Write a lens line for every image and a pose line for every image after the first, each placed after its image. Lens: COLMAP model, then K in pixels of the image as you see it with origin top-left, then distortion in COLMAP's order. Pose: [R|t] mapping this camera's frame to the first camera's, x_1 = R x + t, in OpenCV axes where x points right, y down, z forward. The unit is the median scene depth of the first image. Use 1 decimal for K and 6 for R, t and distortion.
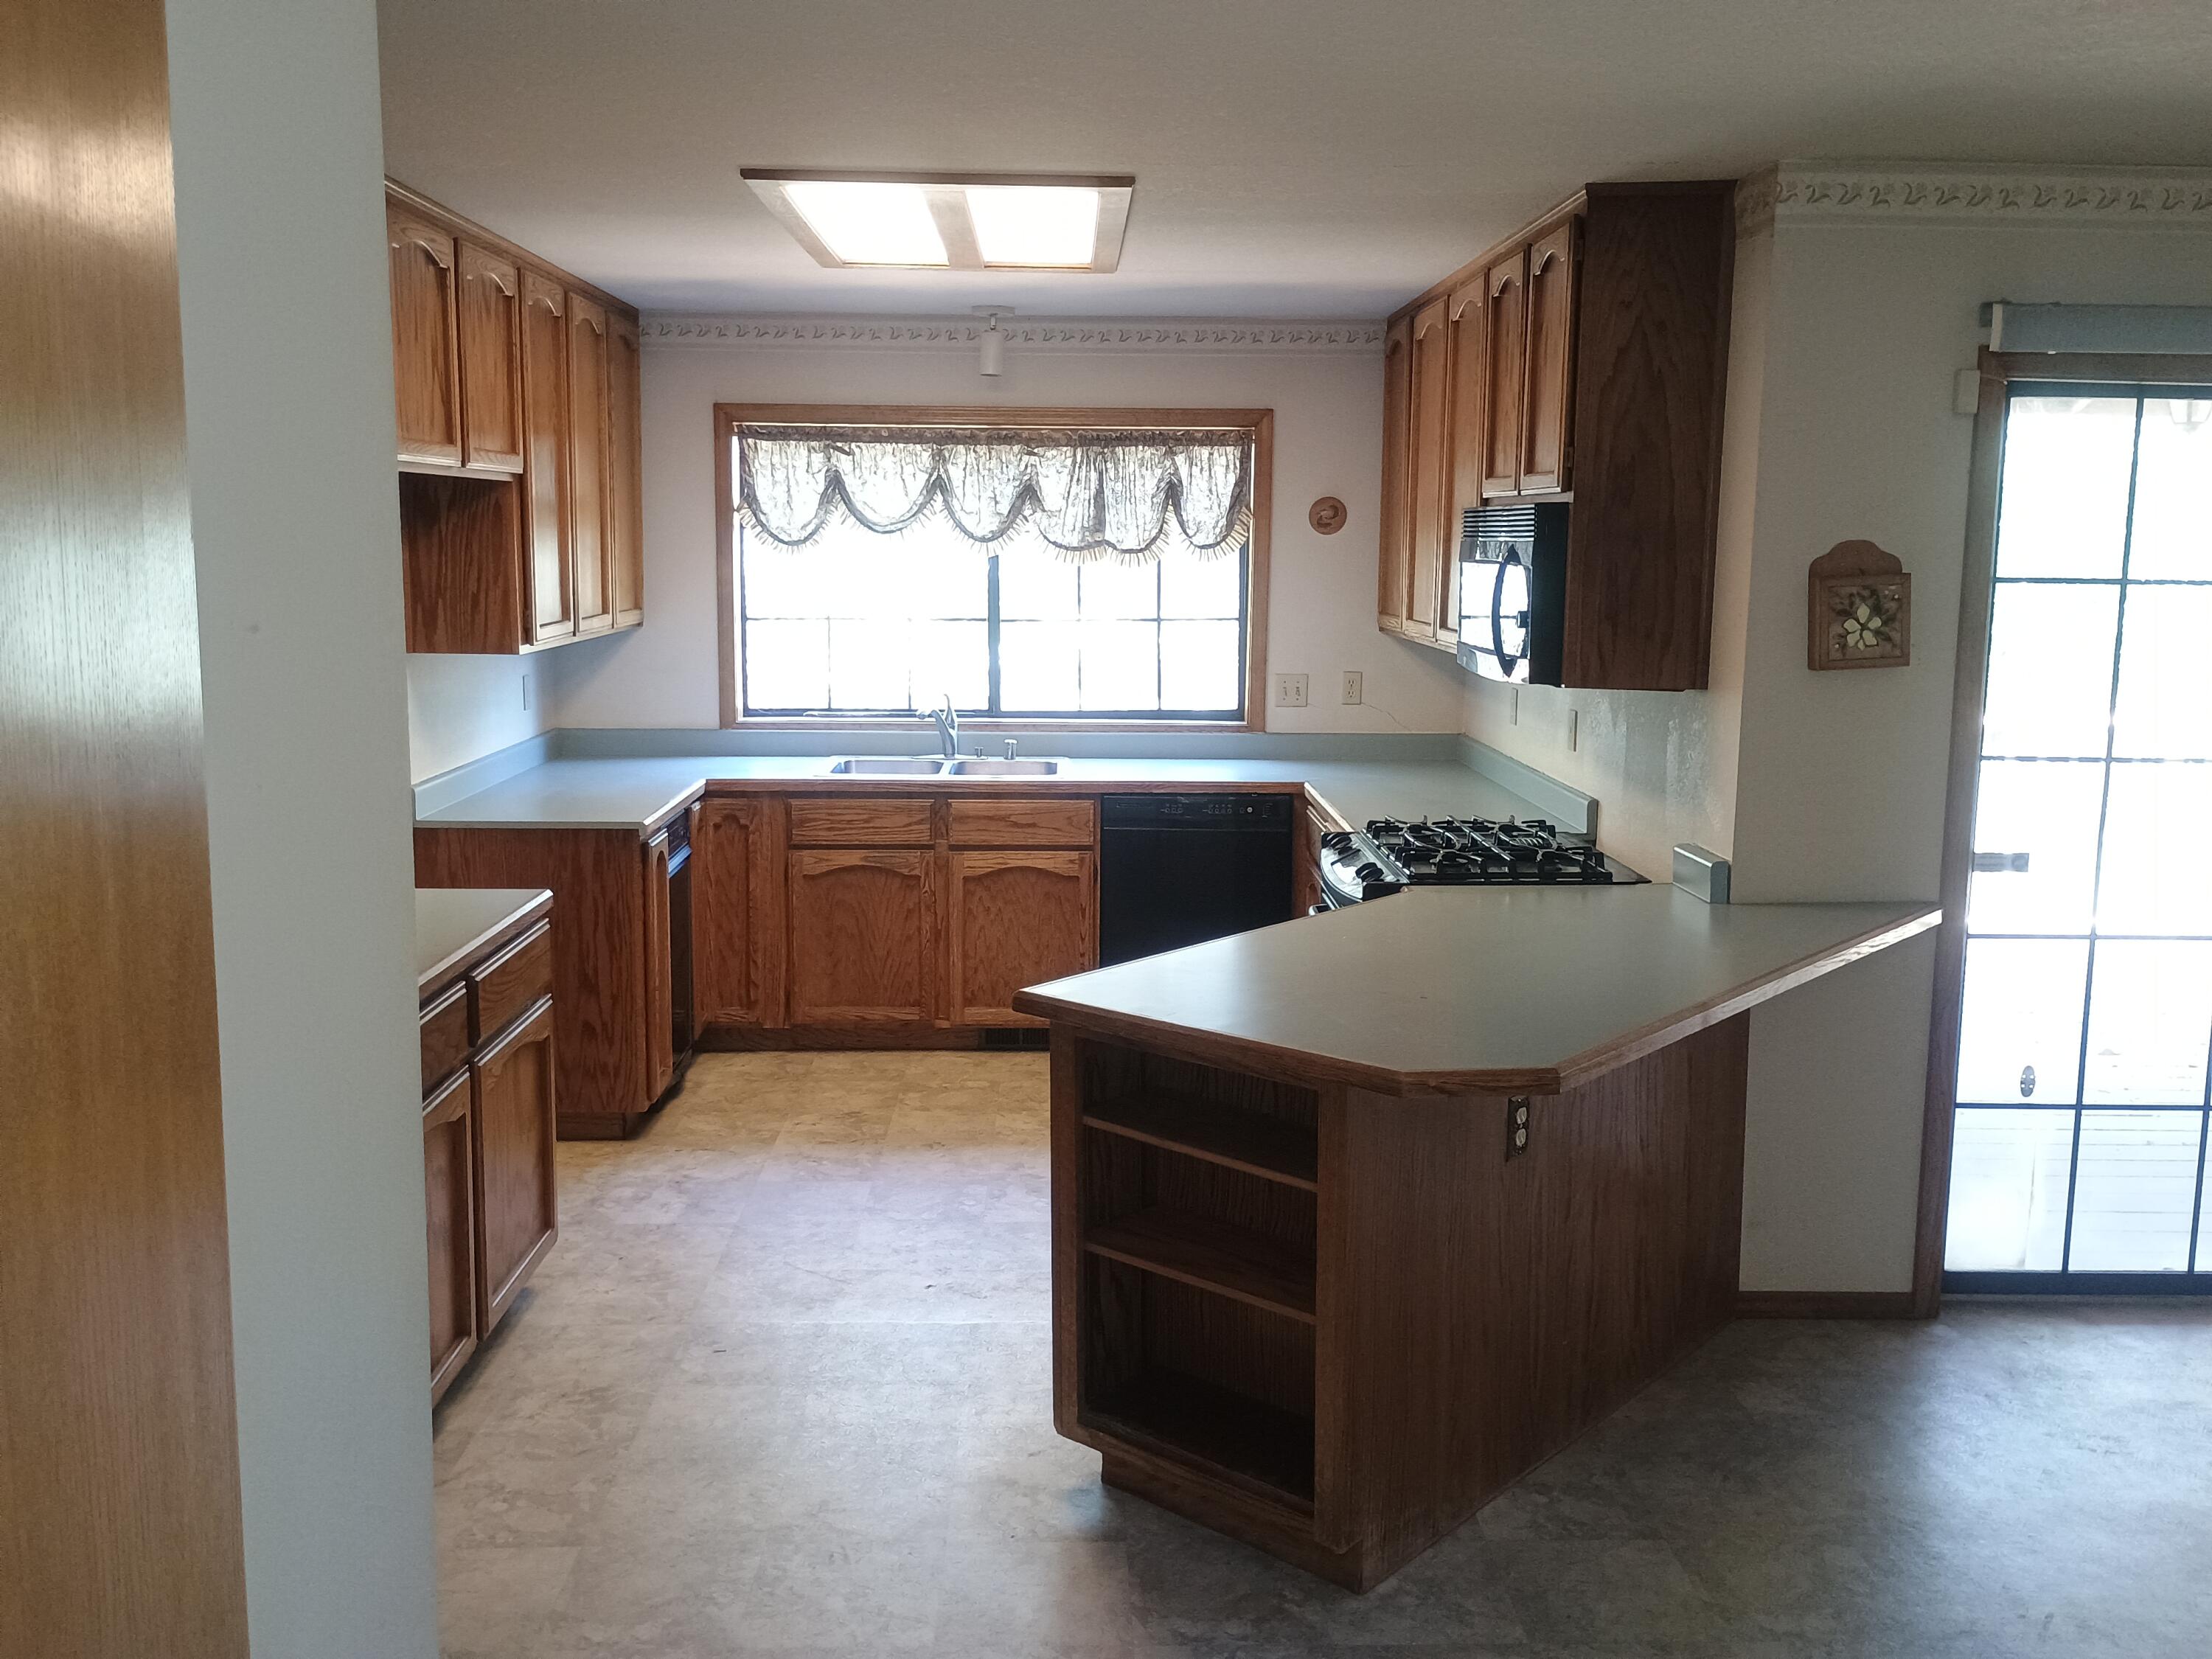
lens RADIAL K [[1915.8, 0, 1108.1], [0, 1915.8, 810.3], [0, 0, 1]] dist [0.056223, -0.072647]
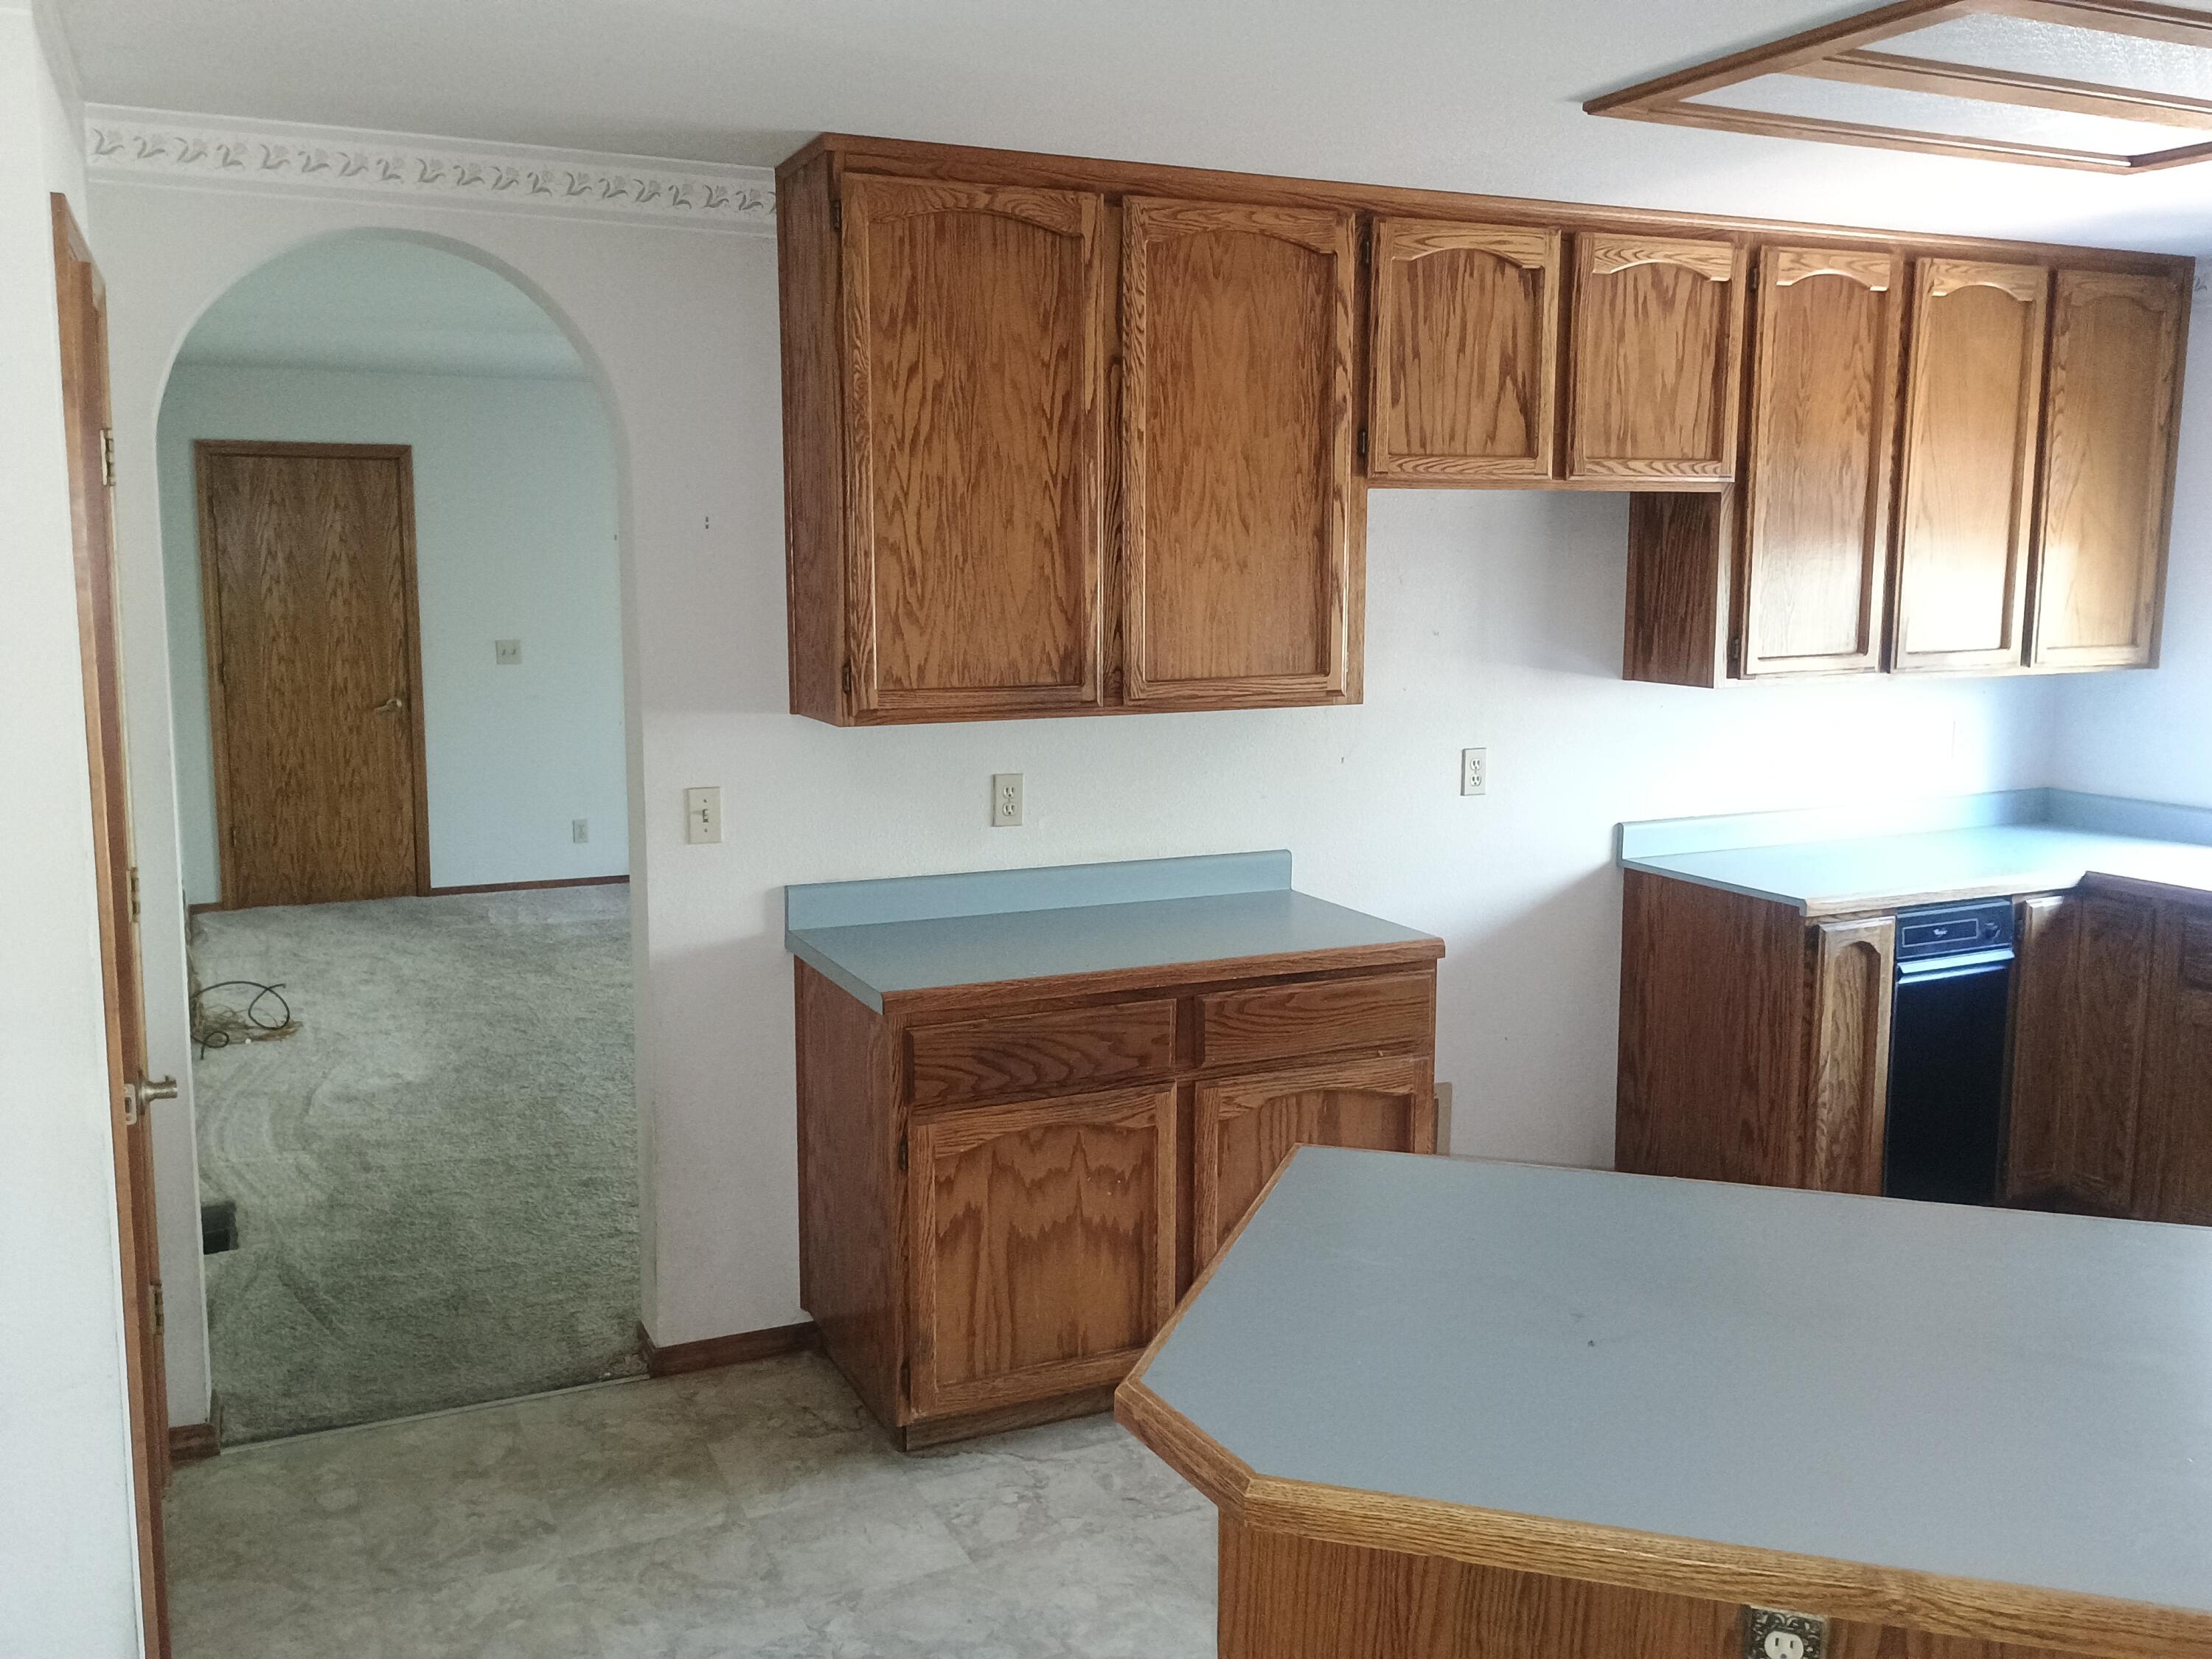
lens RADIAL K [[1915.8, 0, 1095.8], [0, 1915.8, 807.0], [0, 0, 1]] dist [0.056223, -0.072647]
pose [[0.397692, 0.114971, -0.910287, 0.463072], [-0.127276, 0.989439, 0.069363, -0.062303], [0.908649, 0.088272, 0.408125, 0.463472]]
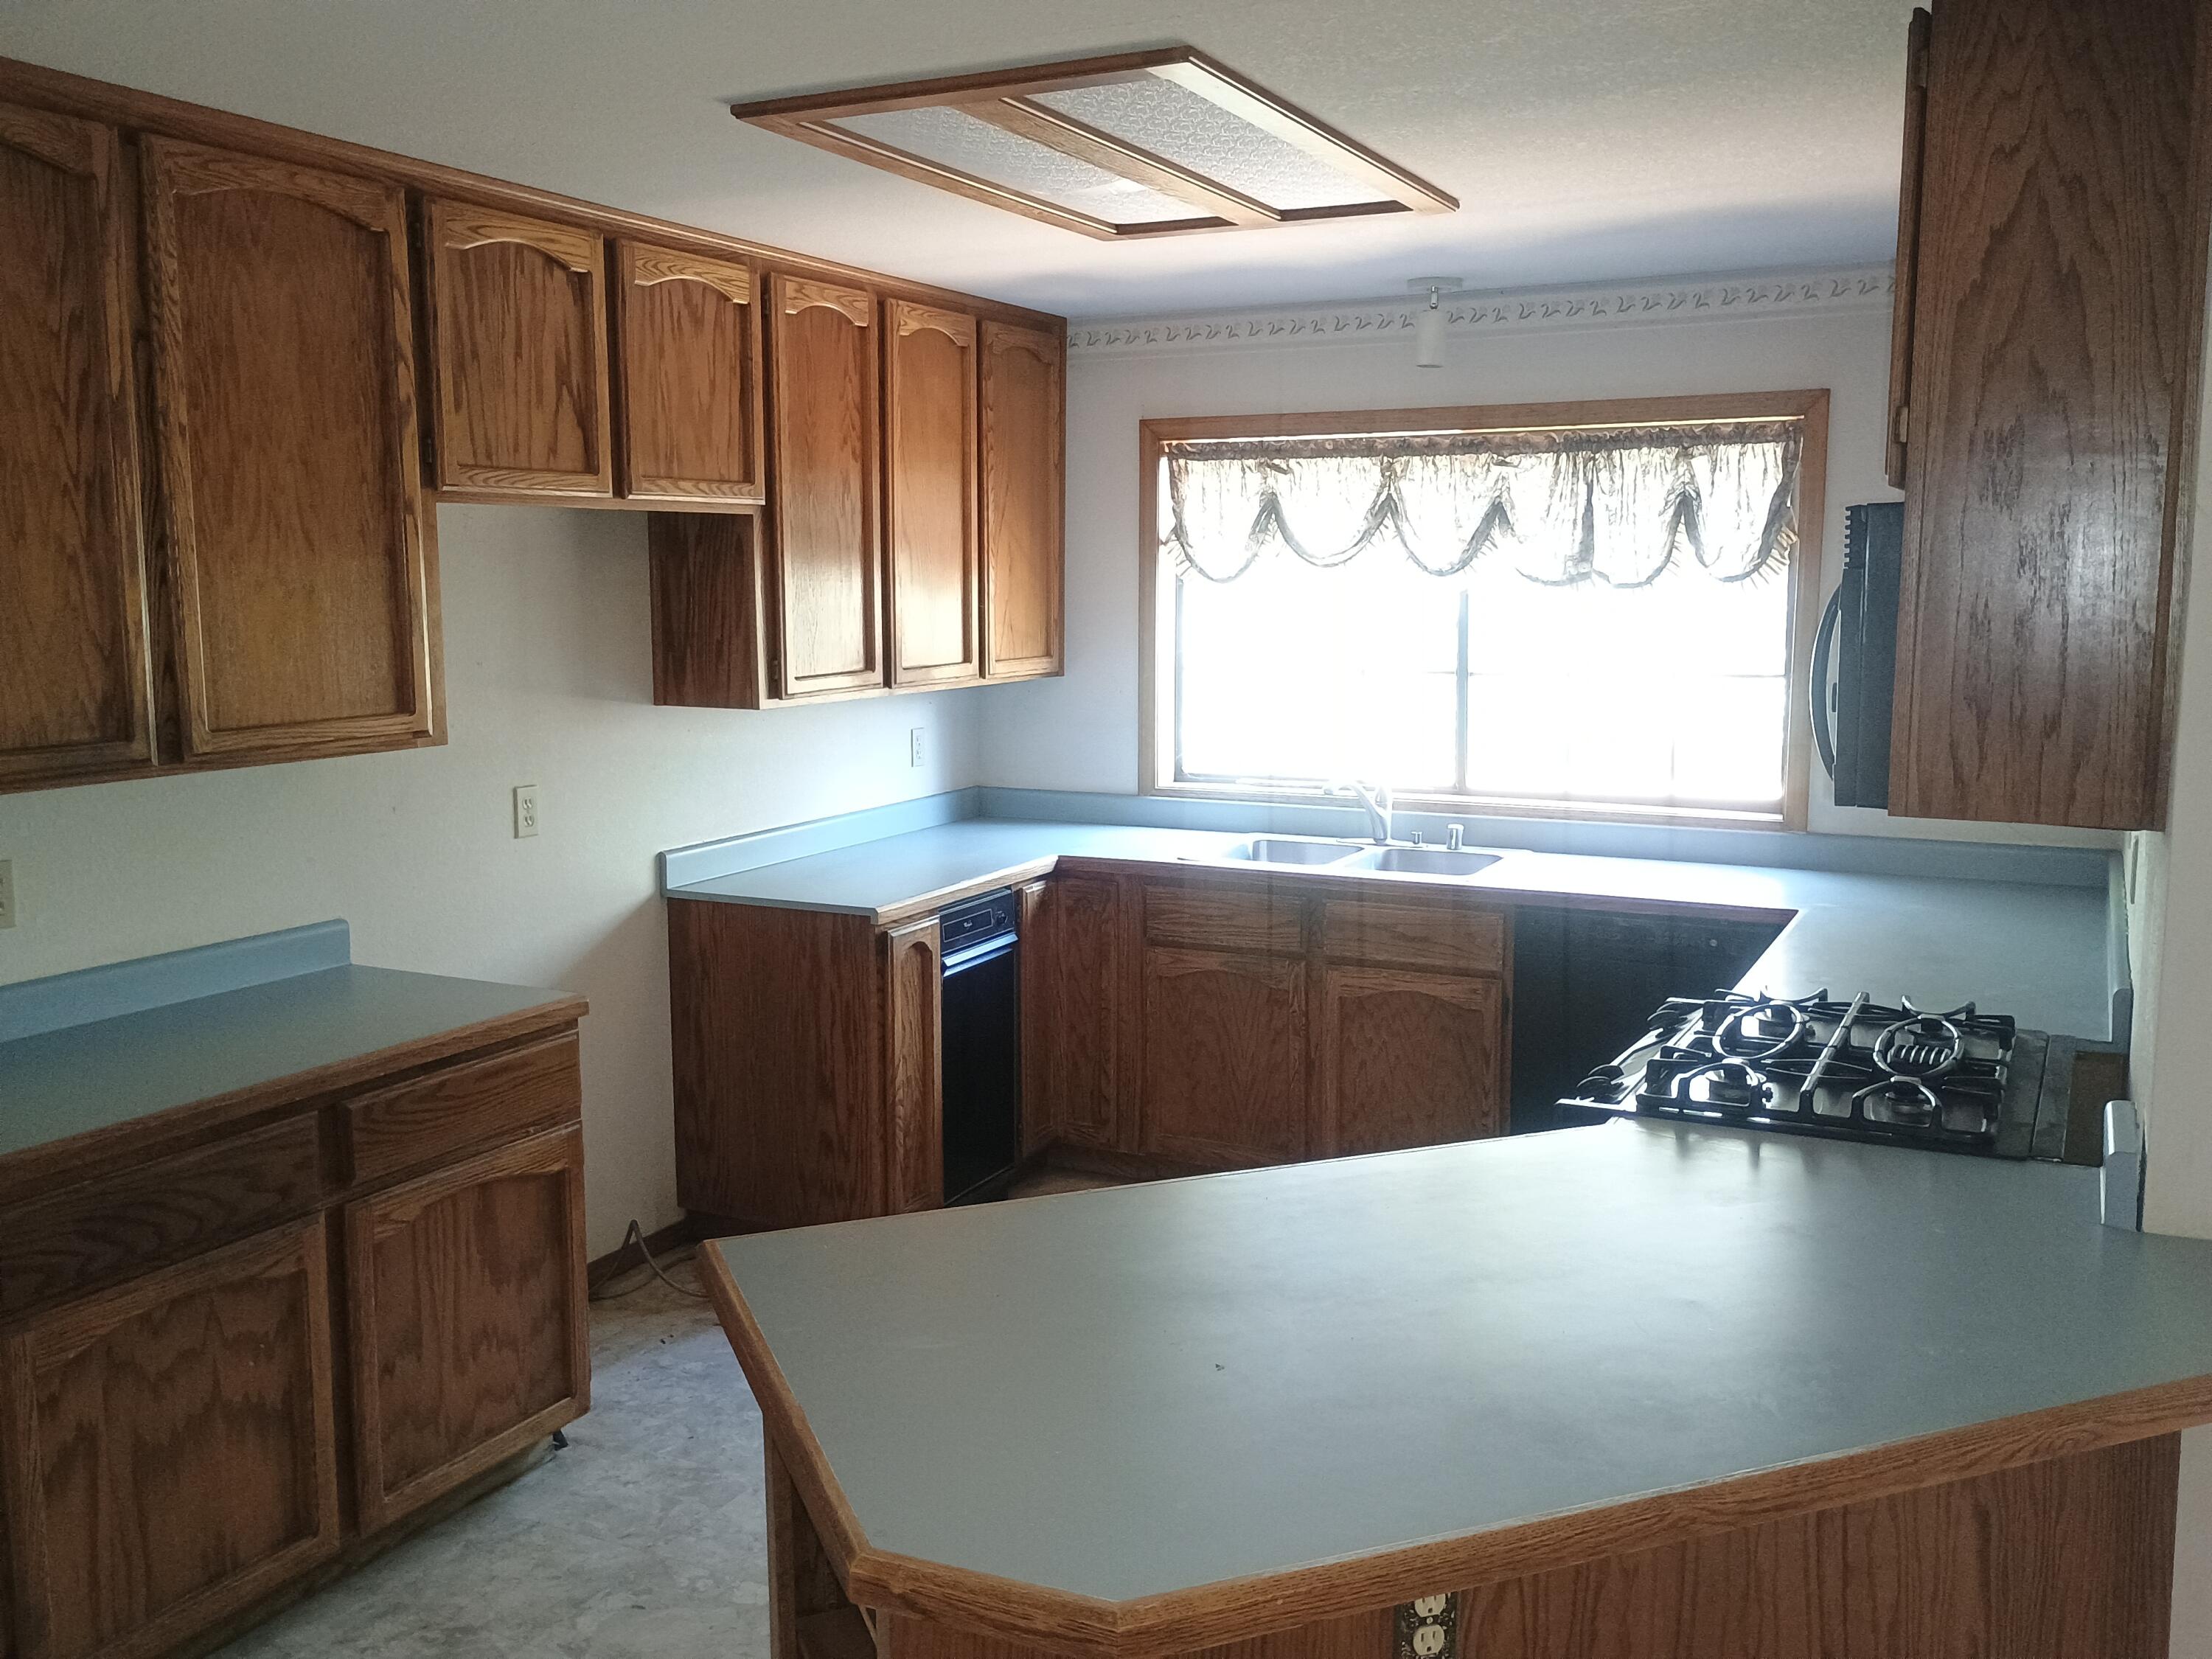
lens RADIAL K [[1915.8, 0, 1107.2], [0, 1915.8, 816.2], [0, 0, 1]] dist [0.056223, -0.072647]
pose [[0.880529, 0.050027, -0.471345, 0.299941], [-0.057396, 0.998351, -0.001261, -0.047856], [0.470504, 0.028163, 0.881948, 0.357089]]
